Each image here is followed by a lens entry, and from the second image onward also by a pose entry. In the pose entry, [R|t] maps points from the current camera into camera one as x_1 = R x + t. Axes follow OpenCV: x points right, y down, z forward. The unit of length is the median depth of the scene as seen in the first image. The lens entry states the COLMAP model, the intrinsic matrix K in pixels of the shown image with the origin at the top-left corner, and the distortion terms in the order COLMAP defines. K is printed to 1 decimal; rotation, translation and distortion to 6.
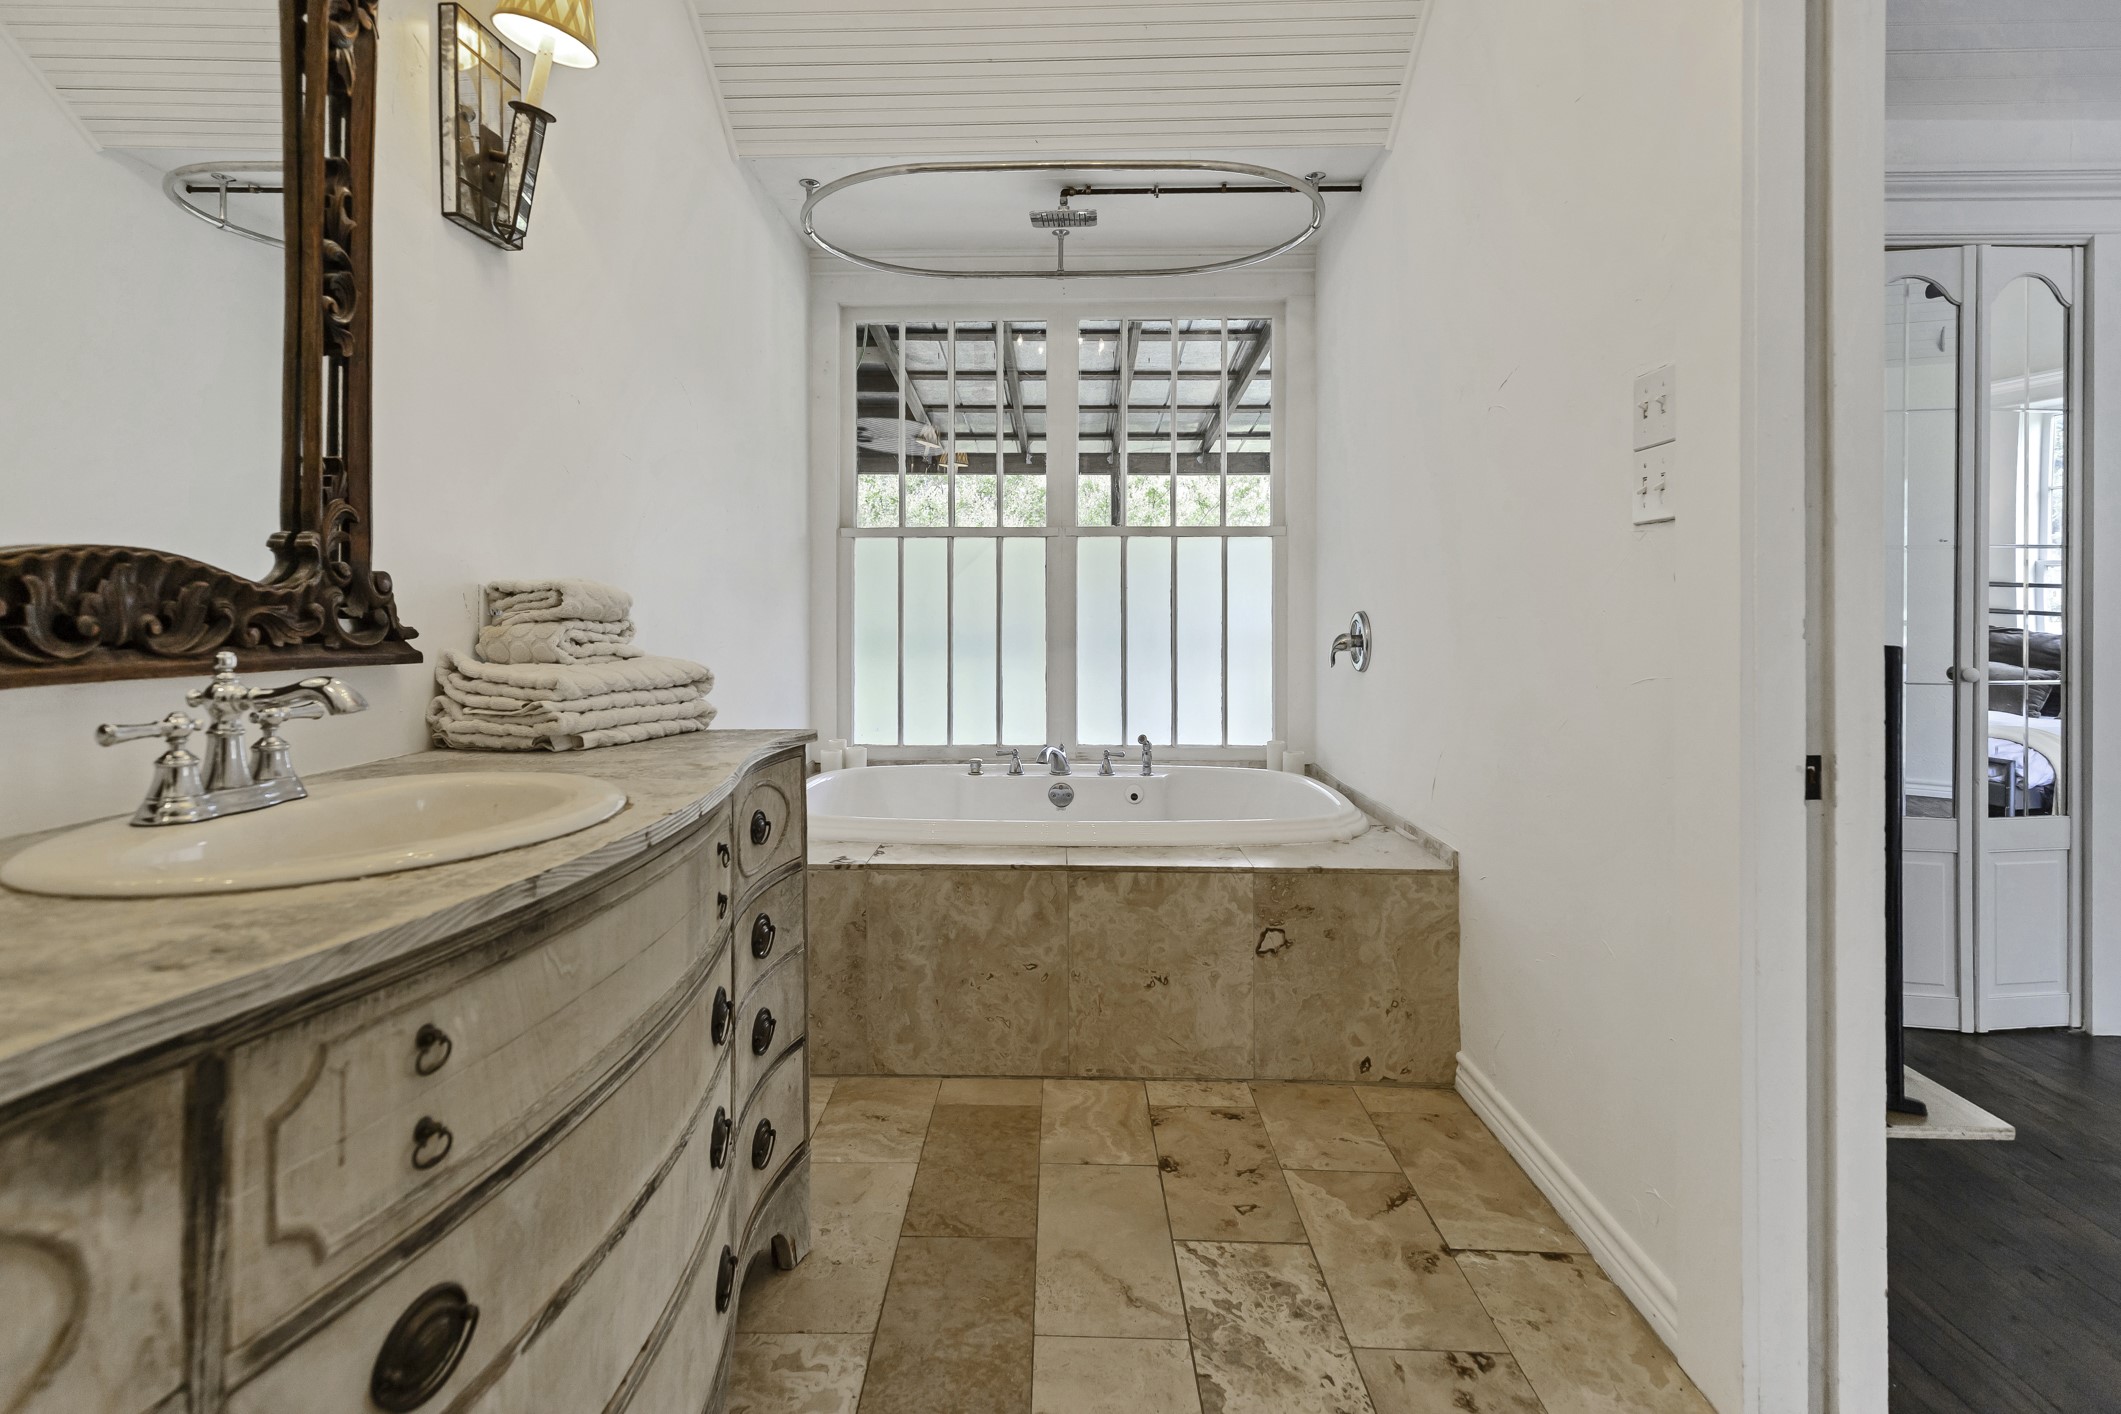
lens RADIAL K [[990.2, 0, 1053.4], [0, 990.2, 612.4], [0, 0, 1]] dist [0.001461, -0.000376]
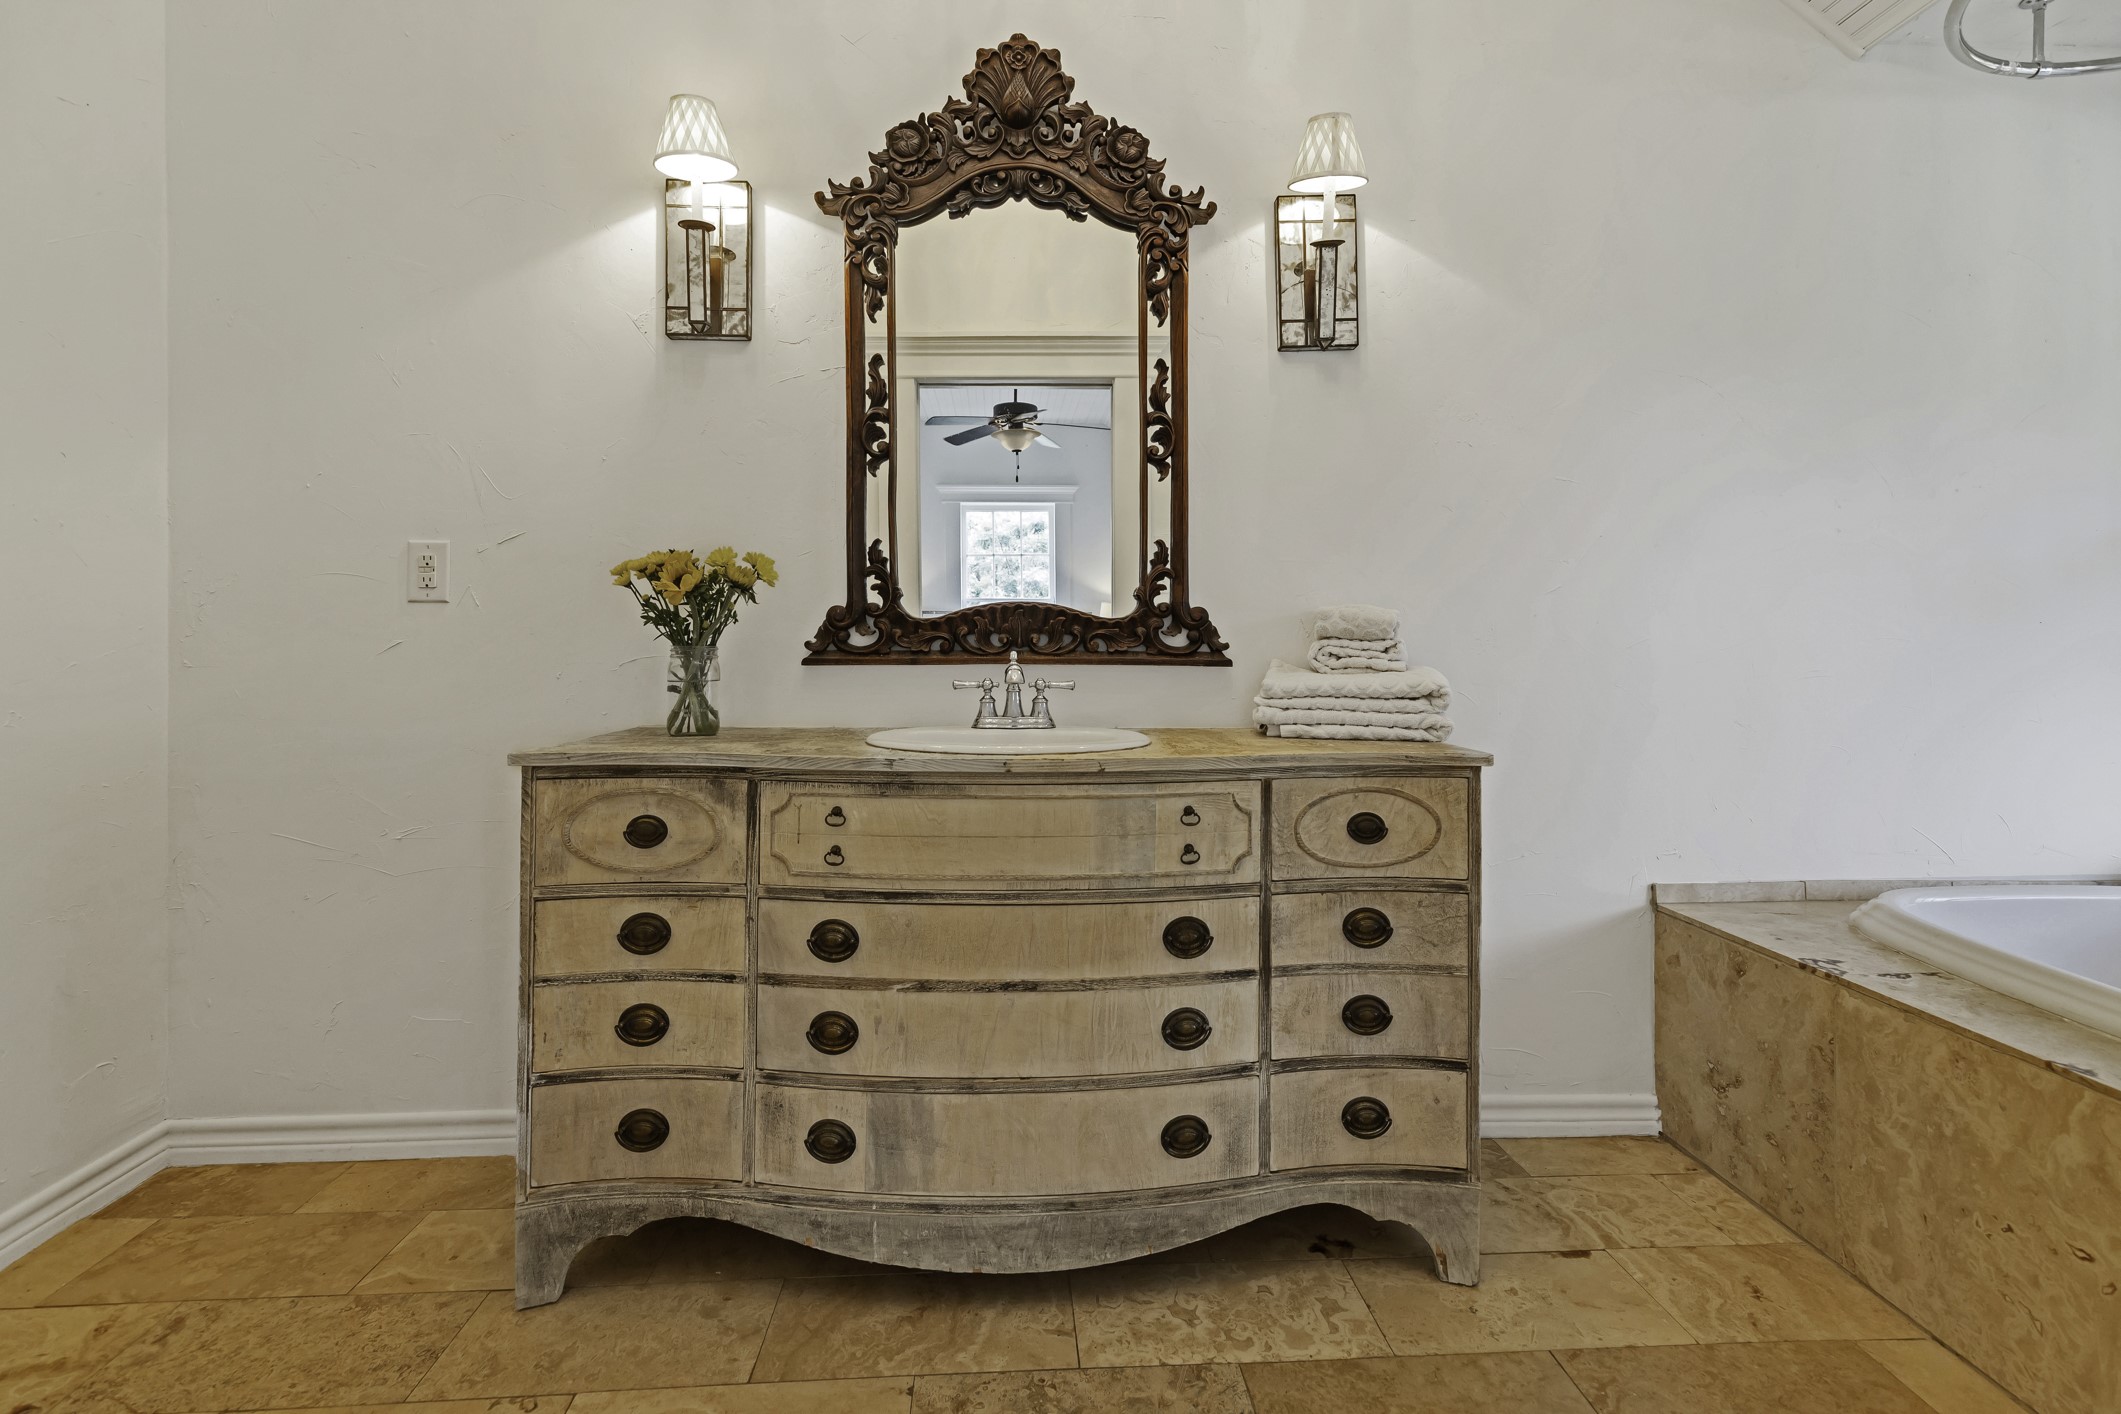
lens RADIAL K [[953.9, 0, 1060.3], [0, 953.9, 667.4], [0, 0, 1]] dist [-0.001625, -0.000393]
pose [[0.083090, 0.025308, -0.996221, 0.460608], [0.000480, 0.999676, 0.025436, 0.009048], [0.996542, -0.002592, 0.083051, 0.375362]]
